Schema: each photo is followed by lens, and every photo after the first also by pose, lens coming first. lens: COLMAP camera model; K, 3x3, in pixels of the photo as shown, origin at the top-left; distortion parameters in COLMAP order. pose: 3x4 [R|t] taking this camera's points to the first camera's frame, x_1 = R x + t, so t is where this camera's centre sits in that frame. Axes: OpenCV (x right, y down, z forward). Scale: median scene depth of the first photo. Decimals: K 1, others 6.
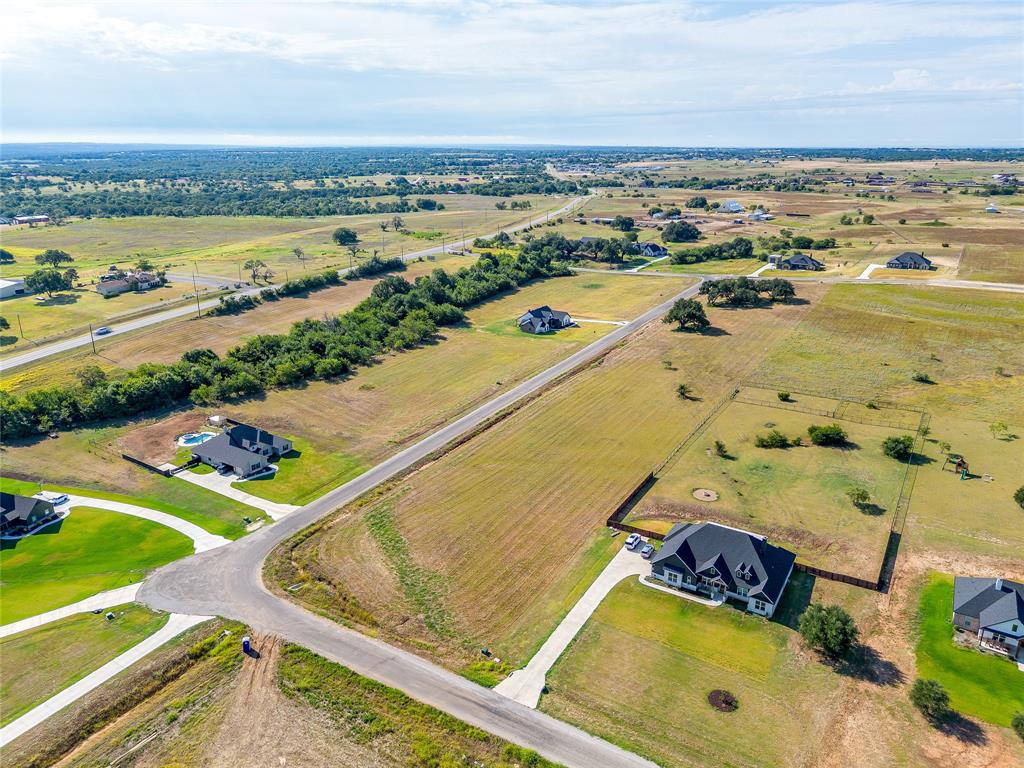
lens RADIAL K [[725.2, 0, 528.5], [0, 725.2, 386.0], [0, 0, 1]] dist [0.082625, -0.098553]
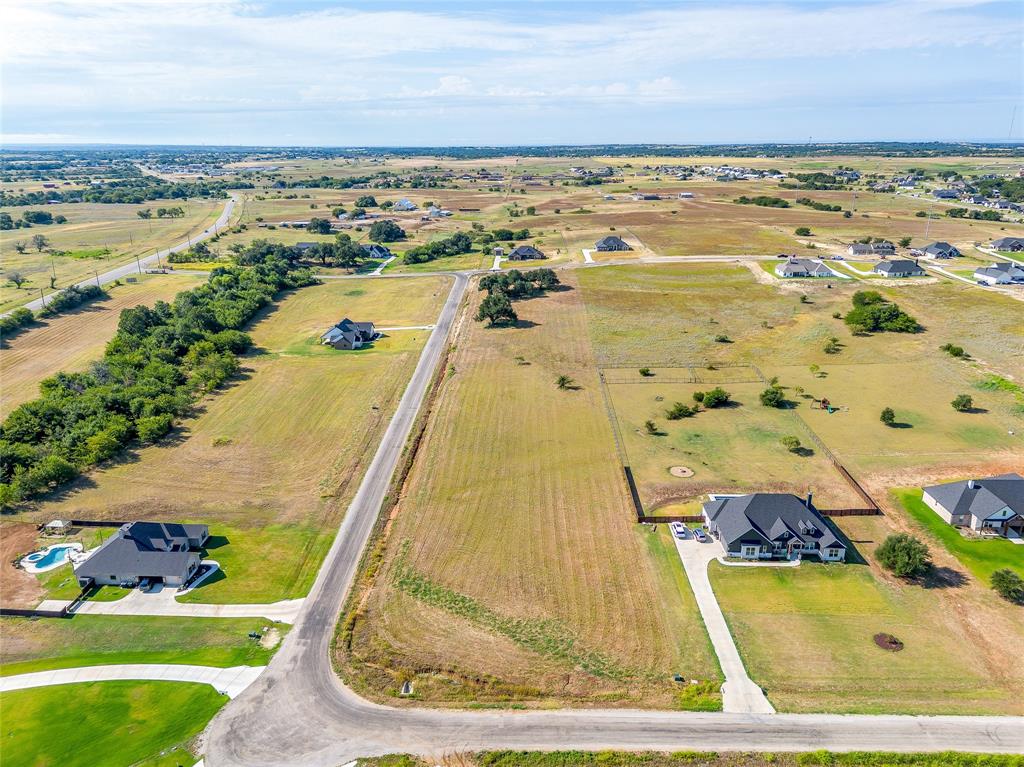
lens RADIAL K [[715.6, 0, 512.0], [0, 715.6, 383.5], [0, 0, 1]] dist [0.081535, -0.088170]
pose [[0.868583, -0.165904, 0.466948, -0.310337], [0.164959, 0.985352, 0.043245, -0.045029], [-0.467282, 0.039466, 0.883227, 0.126787]]
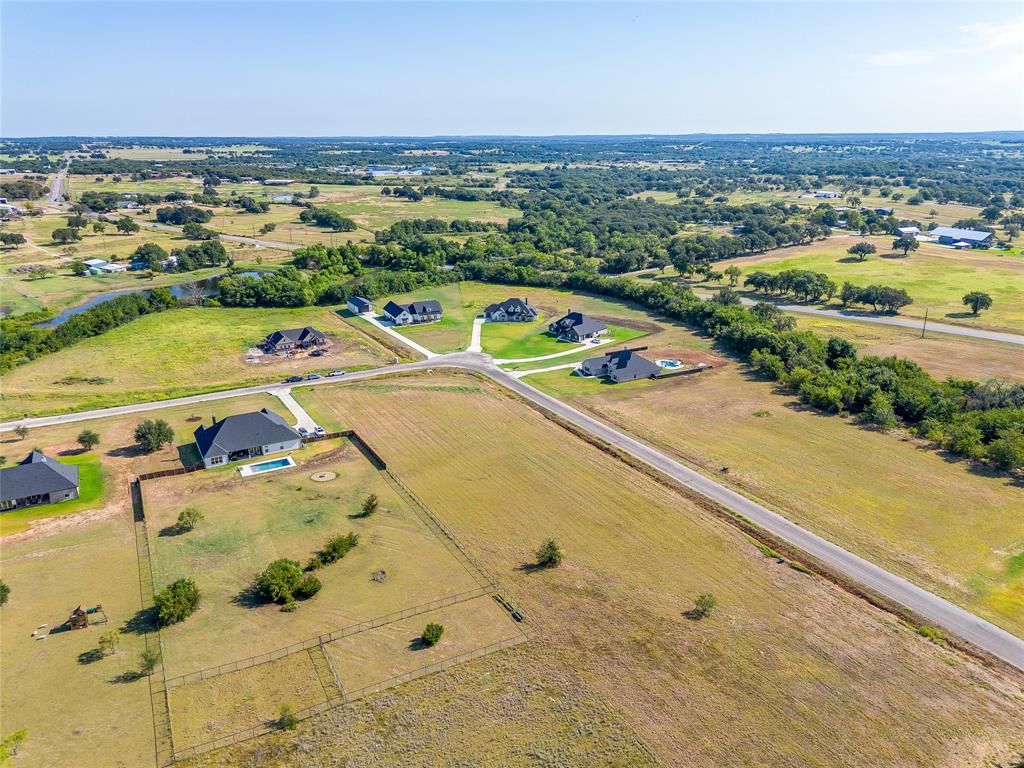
lens RADIAL K [[720.5, 0, 499.9], [0, 720.5, 414.4], [0, 0, 1]] dist [0.083572, -0.095594]
pose [[-0.520078, 0.309470, -0.796083, 0.625906], [-0.268658, 0.825471, 0.496408, -0.343205], [0.810766, 0.472045, -0.346167, 1.056543]]
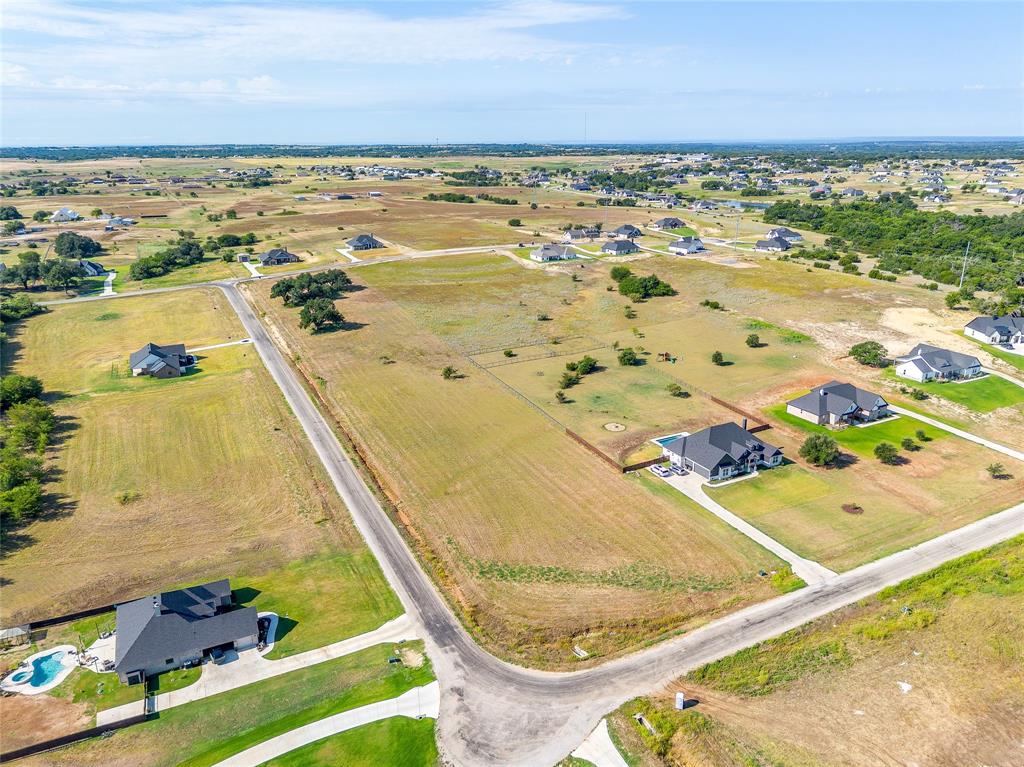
lens RADIAL K [[715.6, 0, 512.0], [0, 715.6, 383.5], [0, 0, 1]] dist [0.081535, -0.088170]
pose [[0.529016, -0.279990, 0.801092, -0.552284], [0.277897, 0.949109, 0.148209, -0.102208], [-0.801820, 0.144216, 0.579902, 0.303240]]
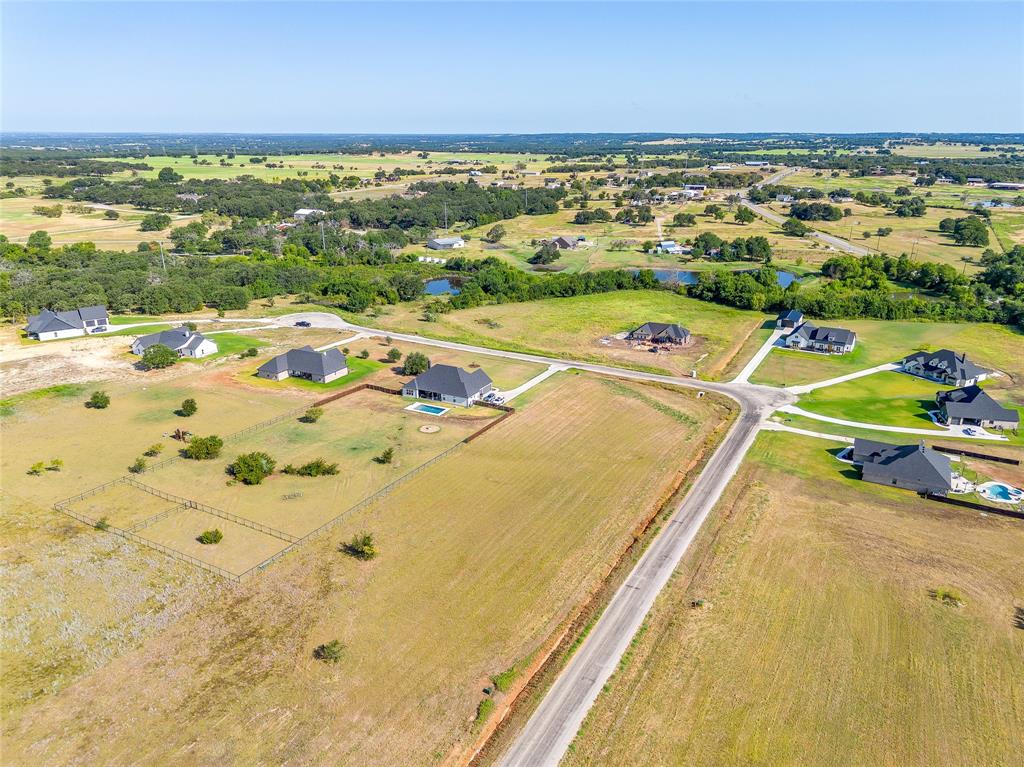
lens RADIAL K [[715.6, 0, 512.0], [0, 715.6, 383.5], [0, 0, 1]] dist [0.081535, -0.088170]
pose [[-0.998950, 0.013574, -0.043764, 0.110707], [-0.016192, 0.788909, 0.614297, -0.439884], [0.042864, 0.614361, -0.787860, 1.316667]]
